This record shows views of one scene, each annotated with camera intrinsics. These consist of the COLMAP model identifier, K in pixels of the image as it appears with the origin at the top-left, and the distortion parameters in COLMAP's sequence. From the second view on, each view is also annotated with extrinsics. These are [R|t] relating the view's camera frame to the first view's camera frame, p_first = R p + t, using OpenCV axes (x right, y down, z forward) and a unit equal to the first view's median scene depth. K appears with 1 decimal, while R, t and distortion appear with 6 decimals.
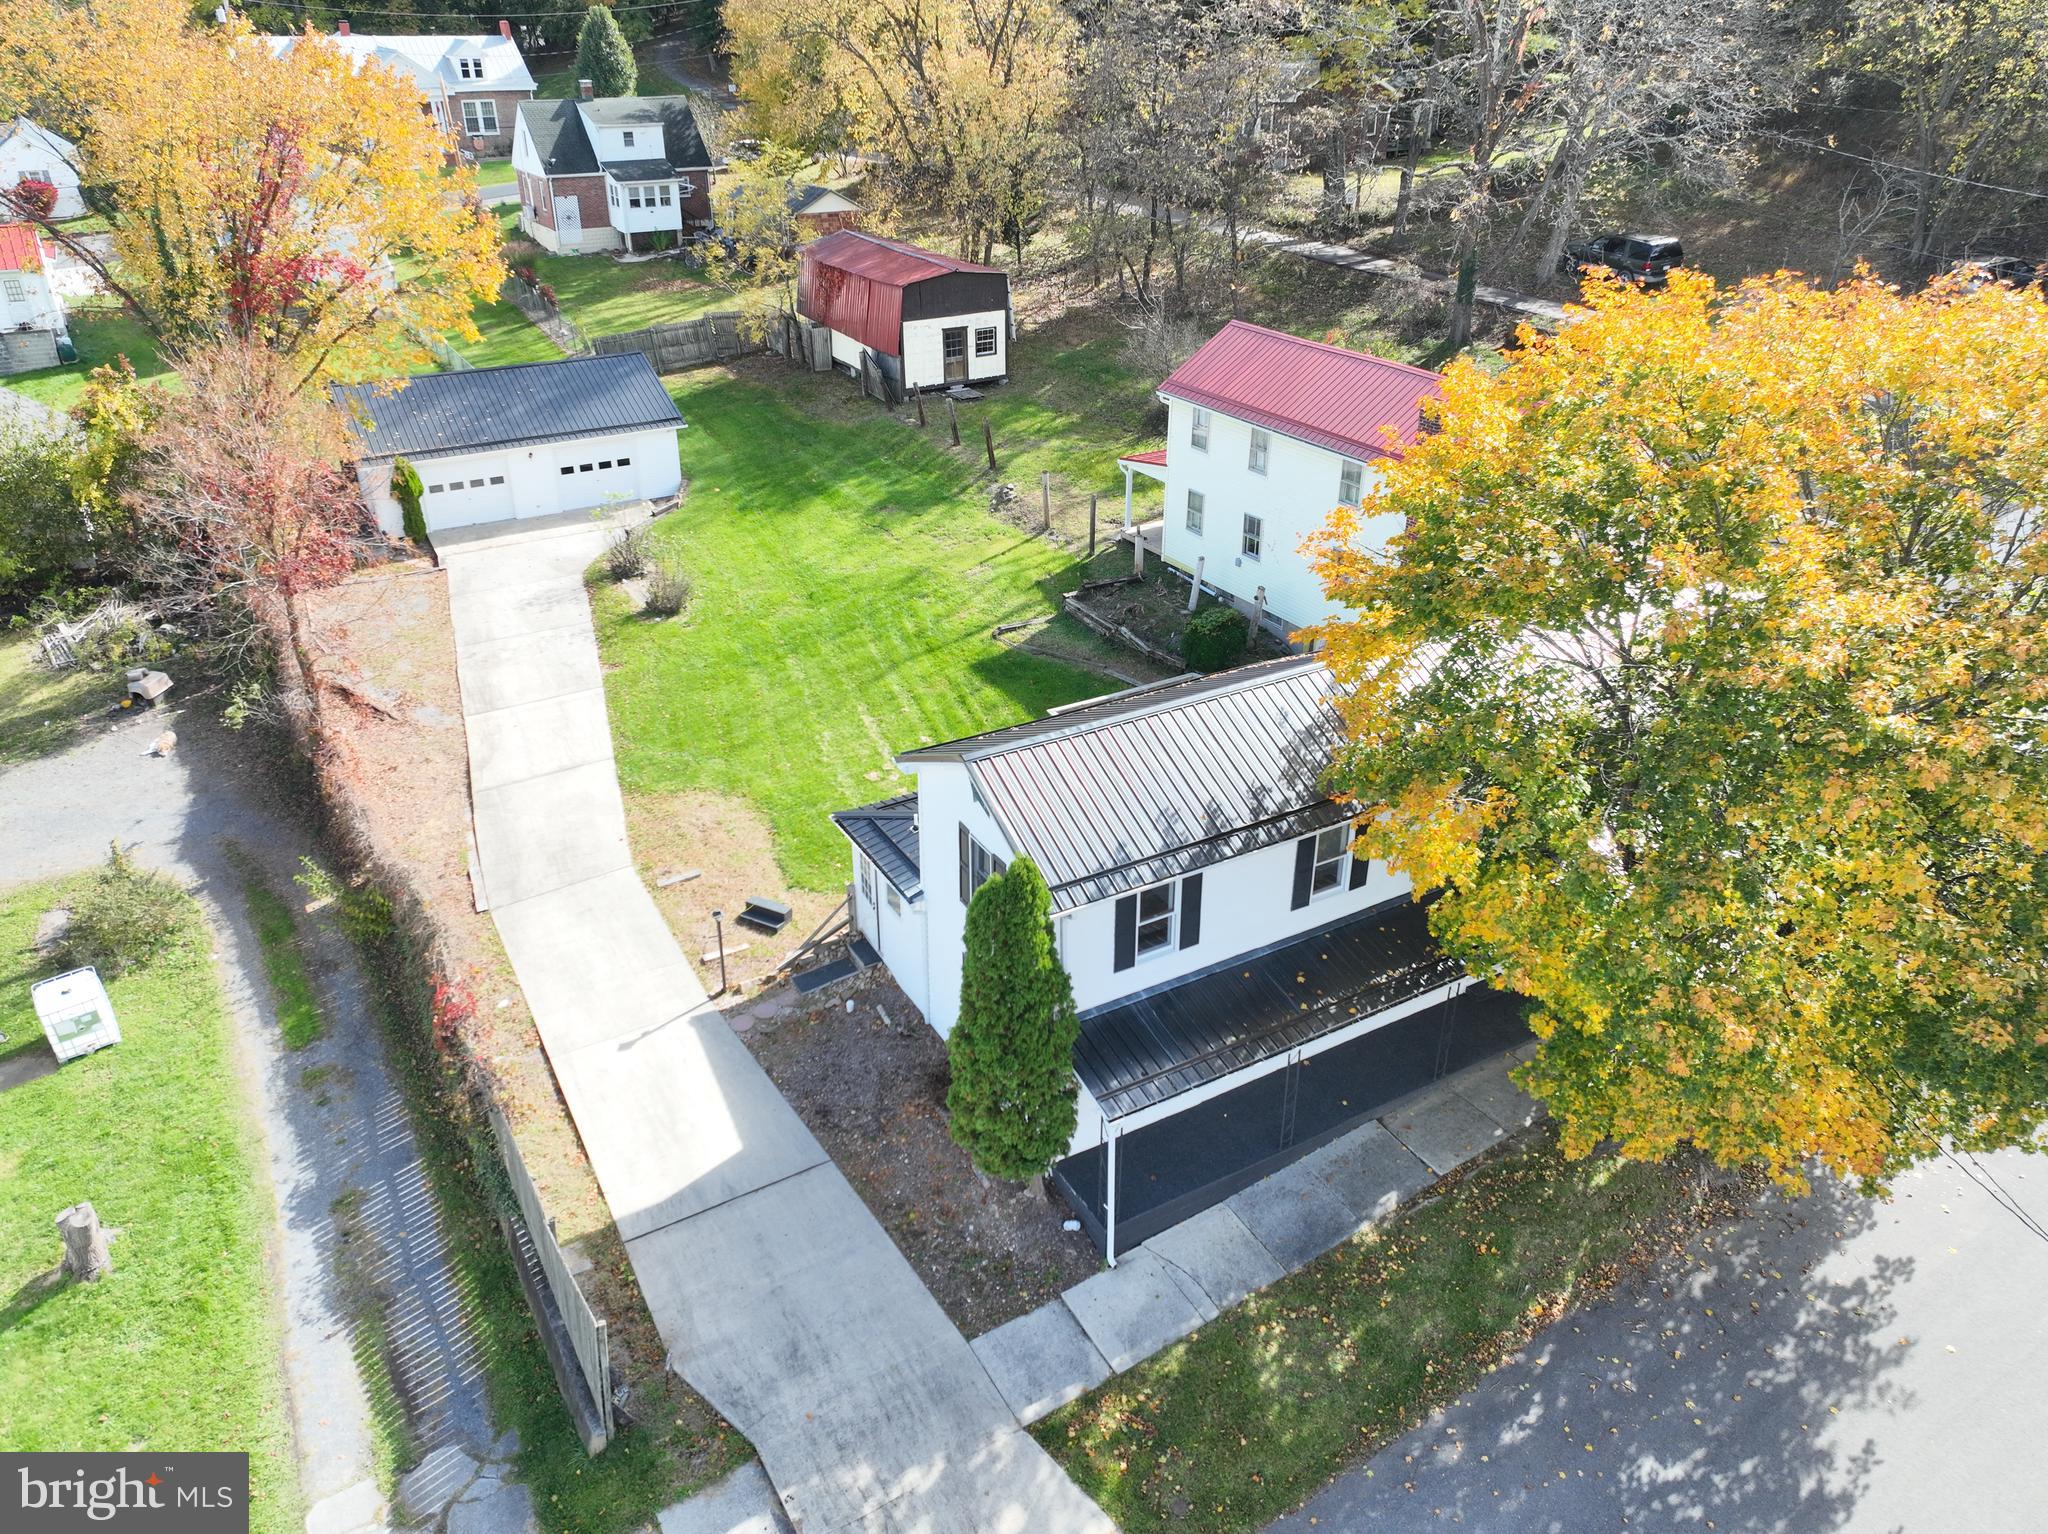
lens RADIAL K [[1448.0, 0, 1026.2], [0, 1448.0, 769.3], [0, 0, 1]] dist [-0.004046, 0.023266]
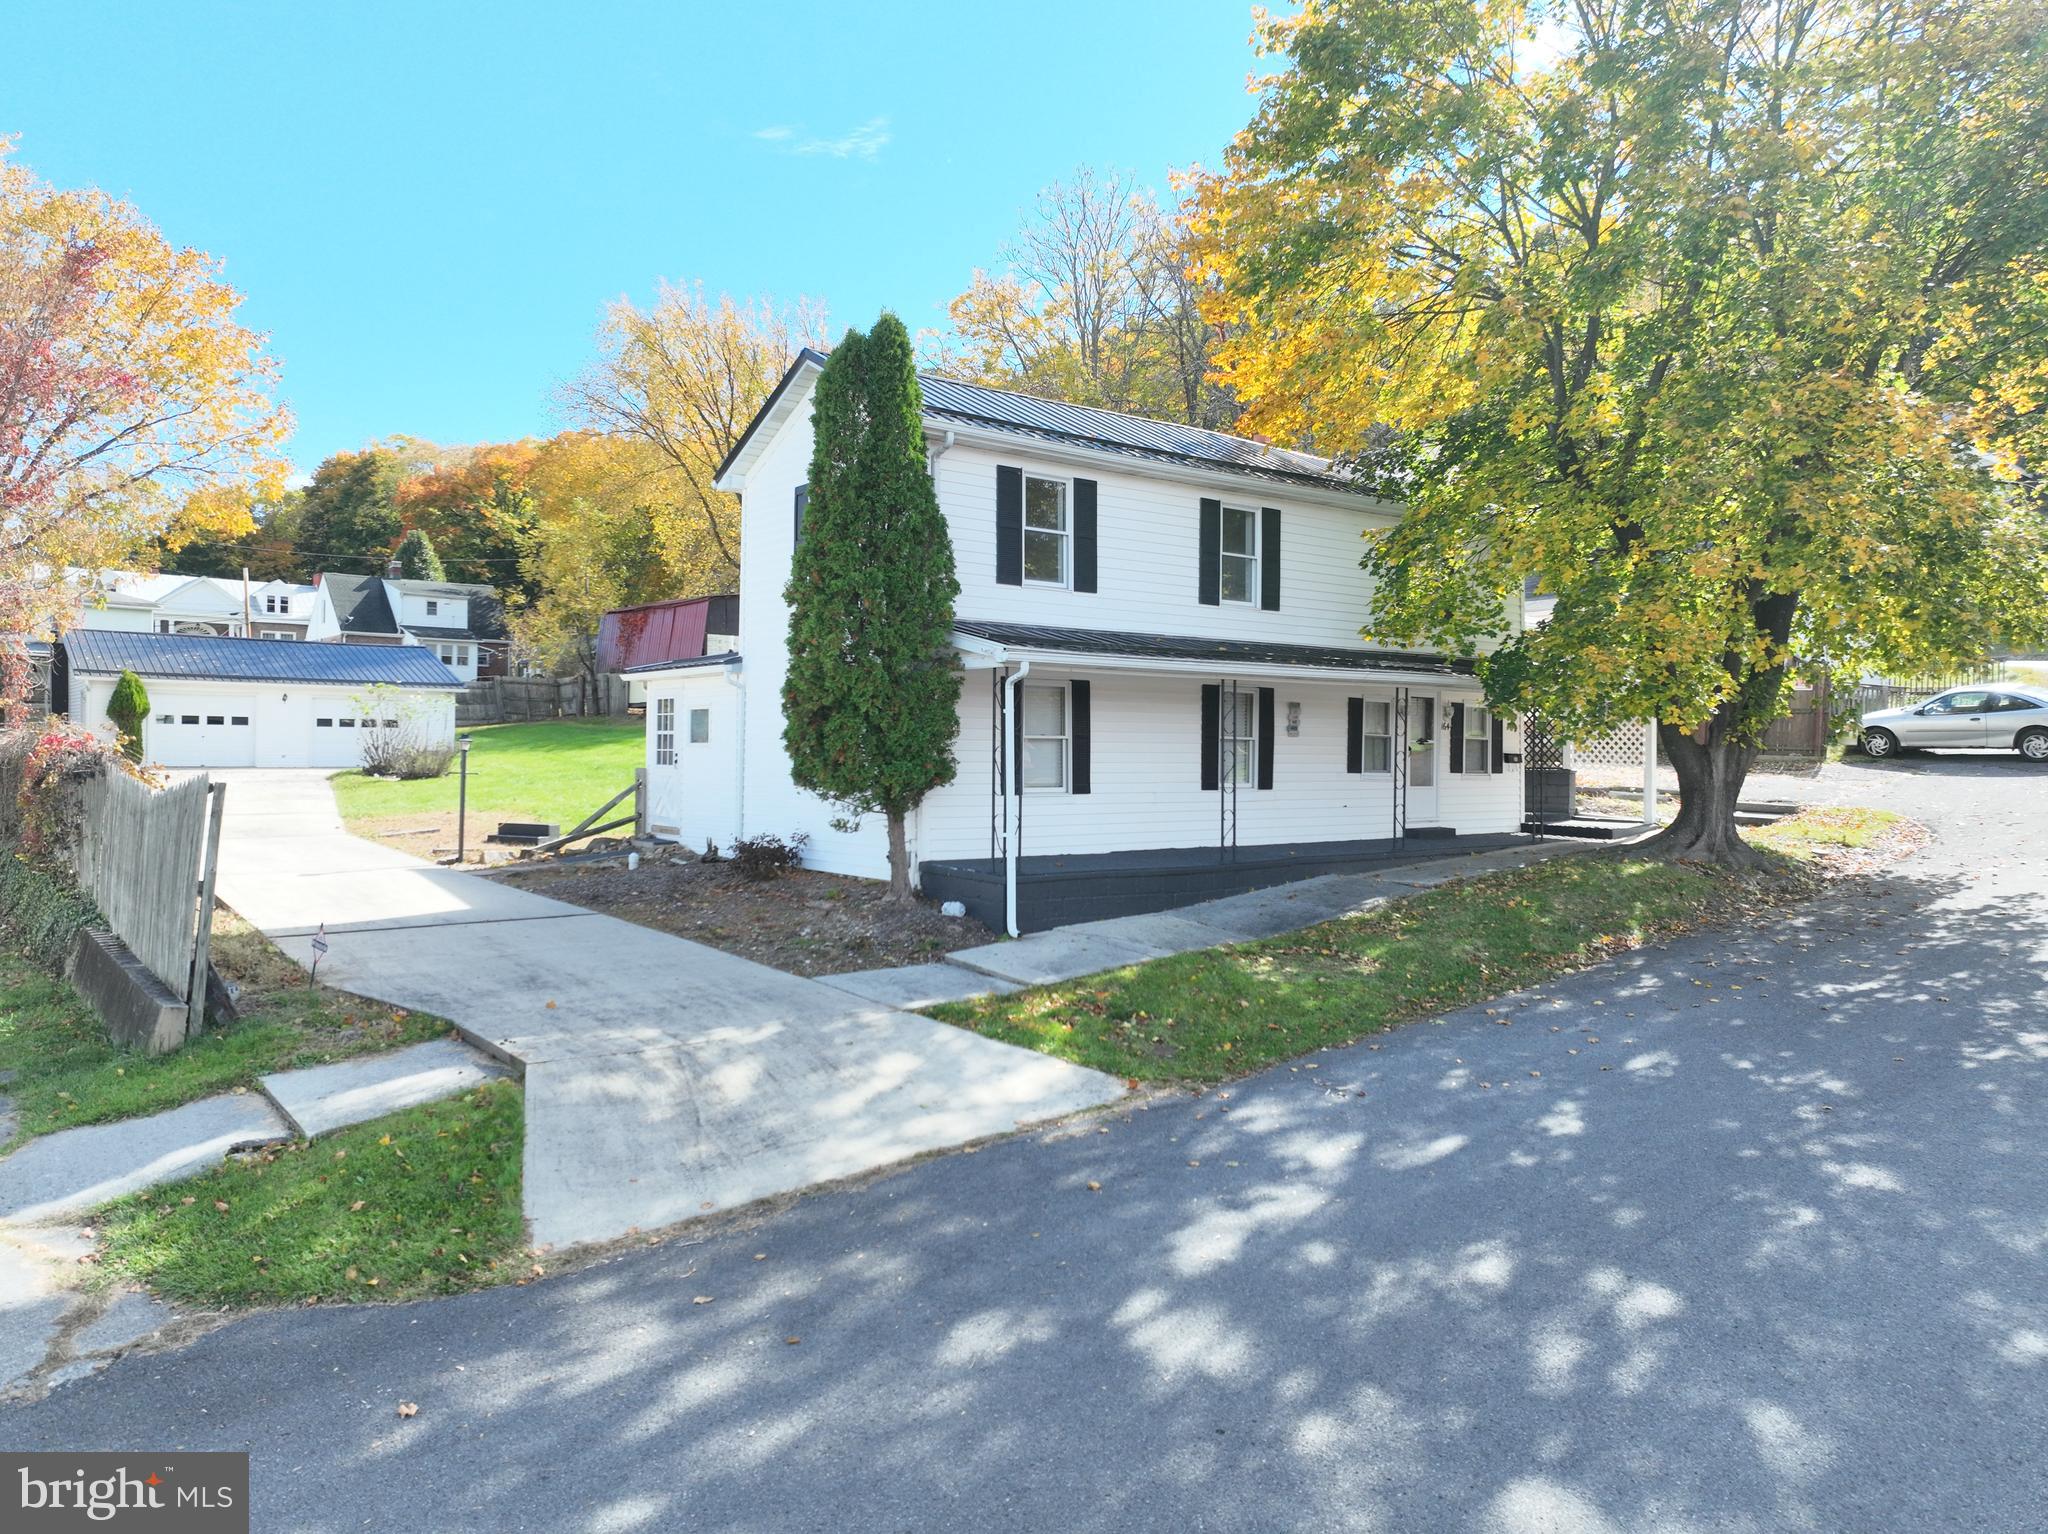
lens RADIAL K [[1448.0, 0, 1030.1], [0, 1448.0, 764.5], [0, 0, 1]] dist [-0.004046, 0.023266]
pose [[0.988399, 0.008317, 0.151651, -0.017599], [0.062380, 0.888160, -0.455280, 0.258441], [-0.138477, 0.459458, 0.877338, 0.155263]]
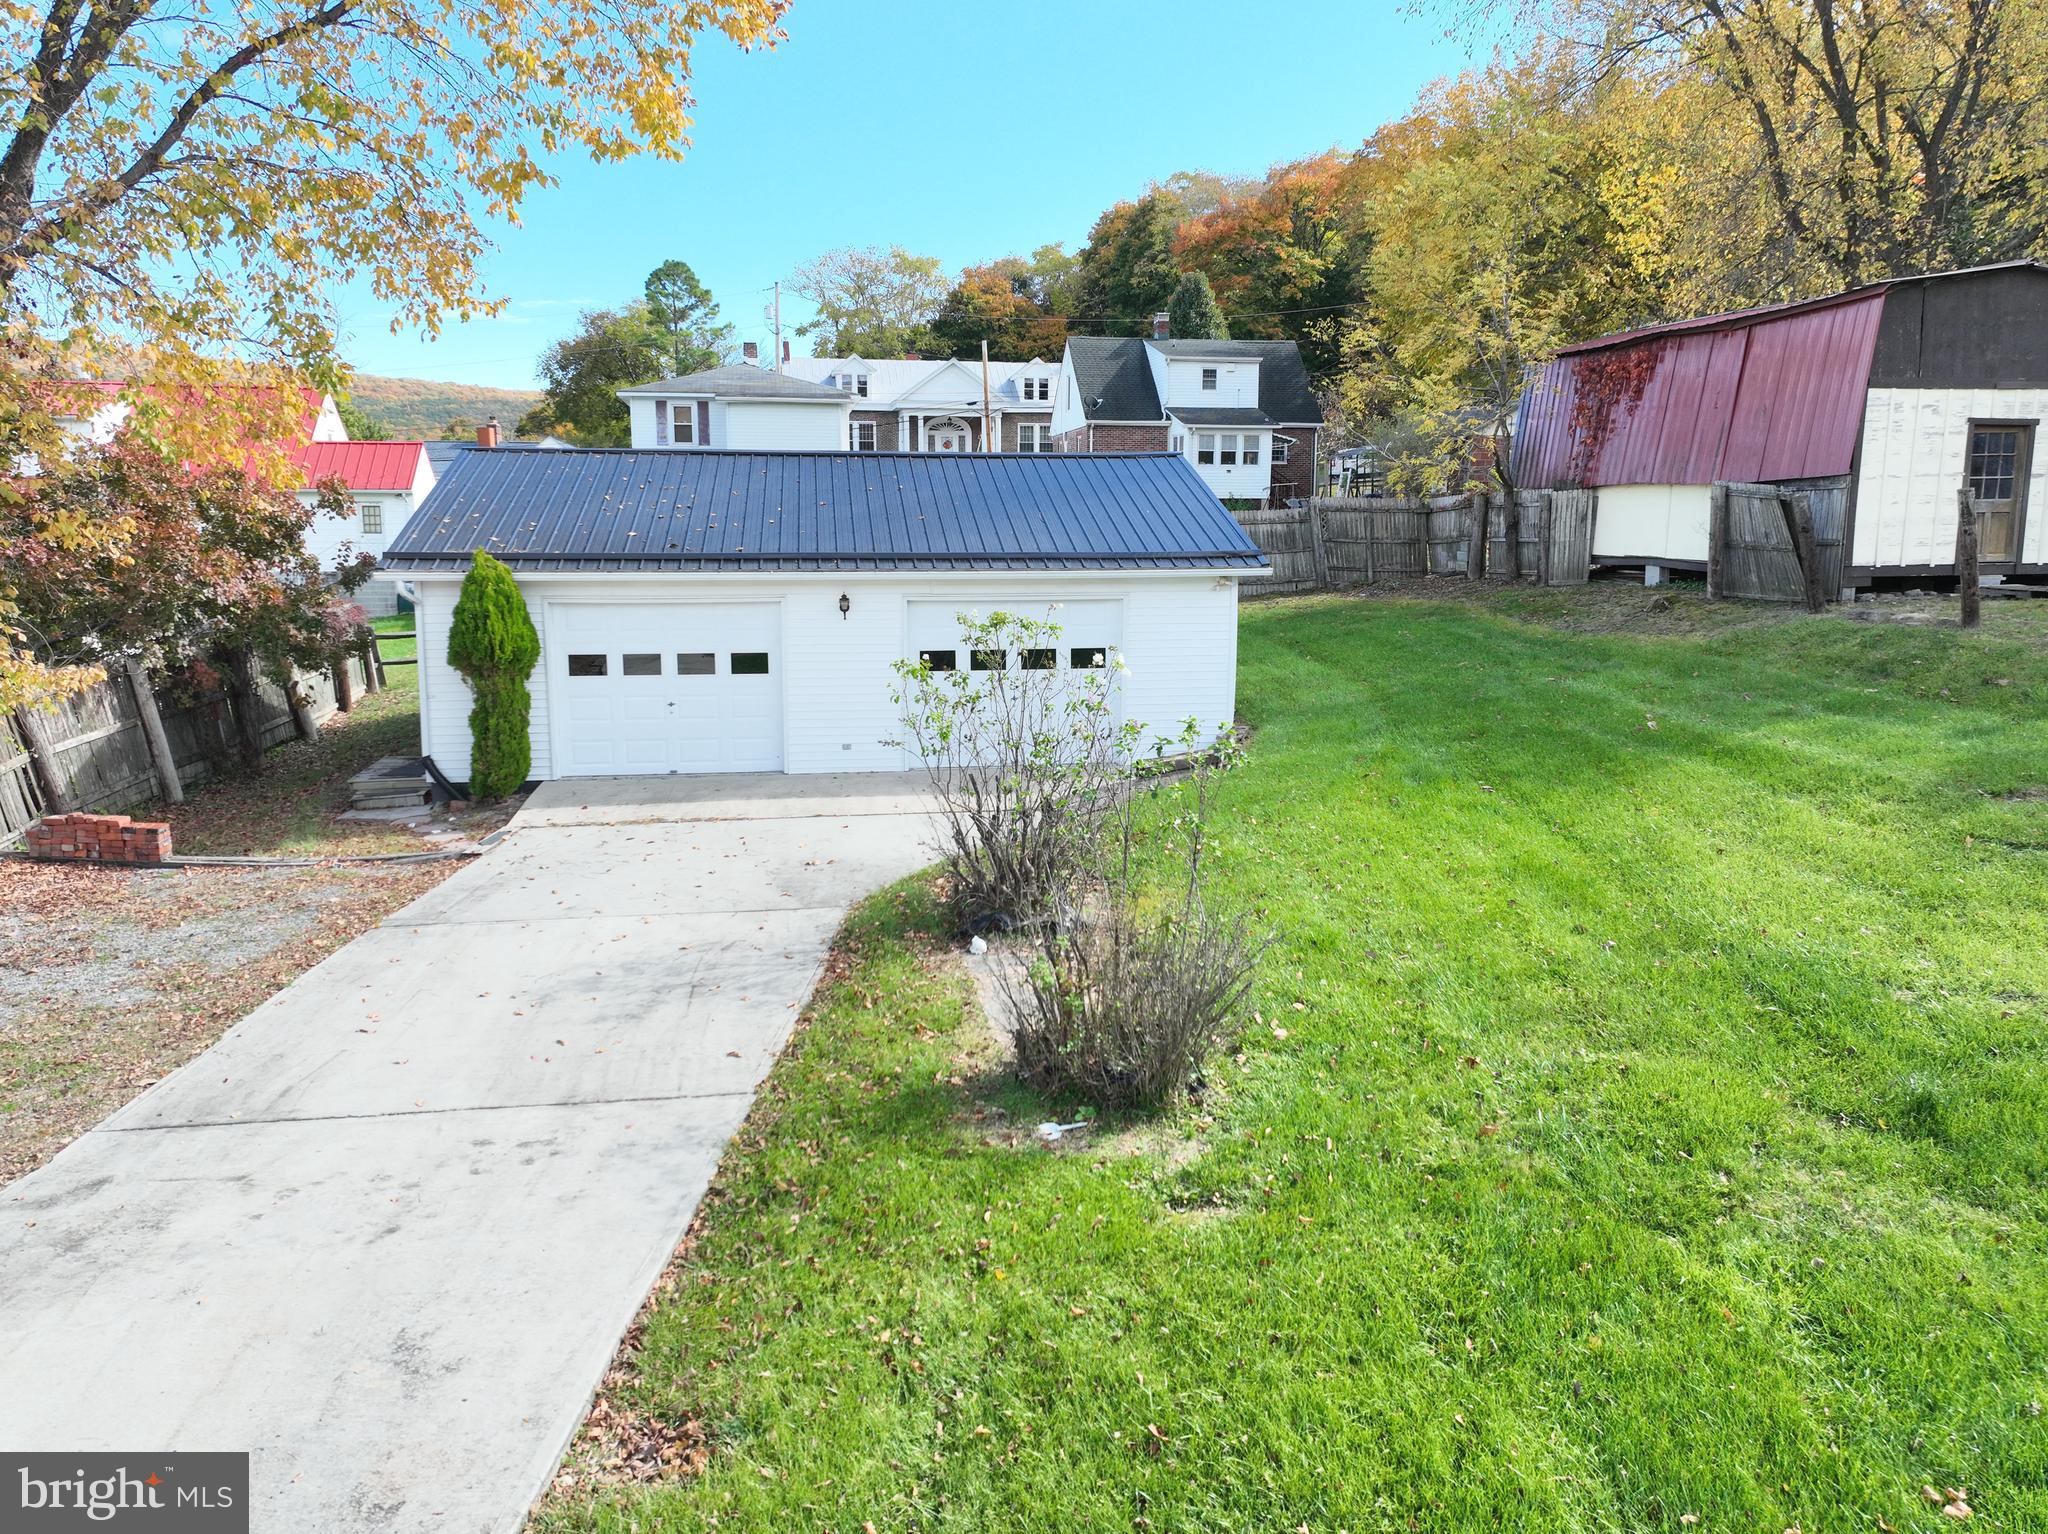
lens RADIAL K [[1448.0, 0, 1023.5], [0, 1448.0, 771.3], [0, 0, 1]] dist [-0.004046, 0.023266]
pose [[0.931855, 0.060520, -0.357748, -0.162923], [-0.169423, 0.944476, -0.281534, -0.079522], [0.320846, 0.322959, 0.890368, 0.689080]]
